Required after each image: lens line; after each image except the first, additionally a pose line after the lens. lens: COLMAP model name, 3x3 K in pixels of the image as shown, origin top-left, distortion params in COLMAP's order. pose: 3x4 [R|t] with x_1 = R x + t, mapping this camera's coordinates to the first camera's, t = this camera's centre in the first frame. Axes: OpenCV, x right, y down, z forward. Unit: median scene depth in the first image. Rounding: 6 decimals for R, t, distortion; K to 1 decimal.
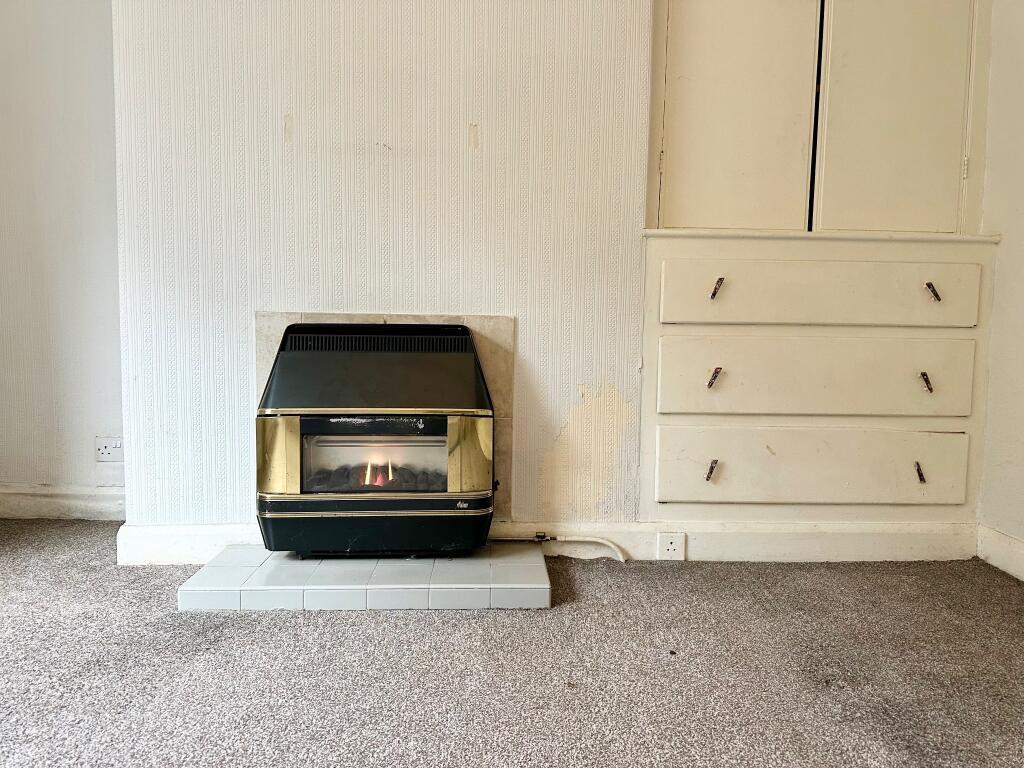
lens RADIAL K [[698.8, 0, 512.0], [0, 698.8, 384.0], [0, 0, 1]] dist [0.089796, -0.126809]
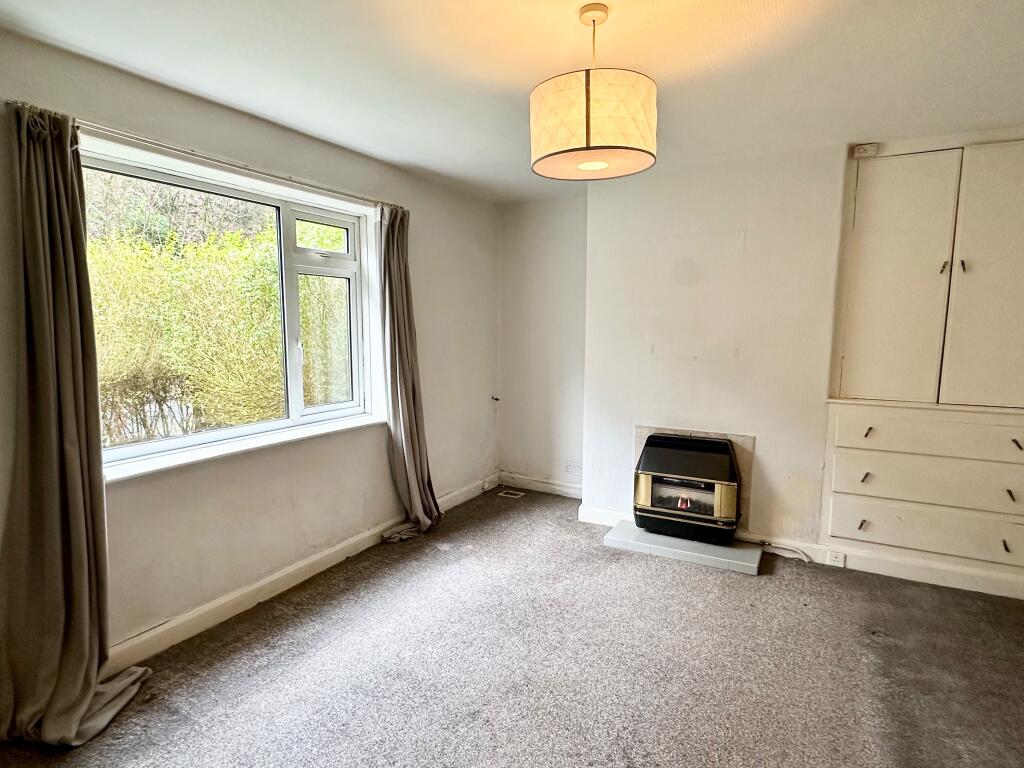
lens RADIAL K [[560.1, 0, 510.4], [0, 560.1, 391.9], [0, 0, 1]] dist [-0.000843, 0.000219]
pose [[0.852352, 0.050525, -0.520523, 0.257723], [-0.028693, 0.998341, 0.049920, -0.305021], [0.522181, -0.027614, 0.852387, -0.839272]]
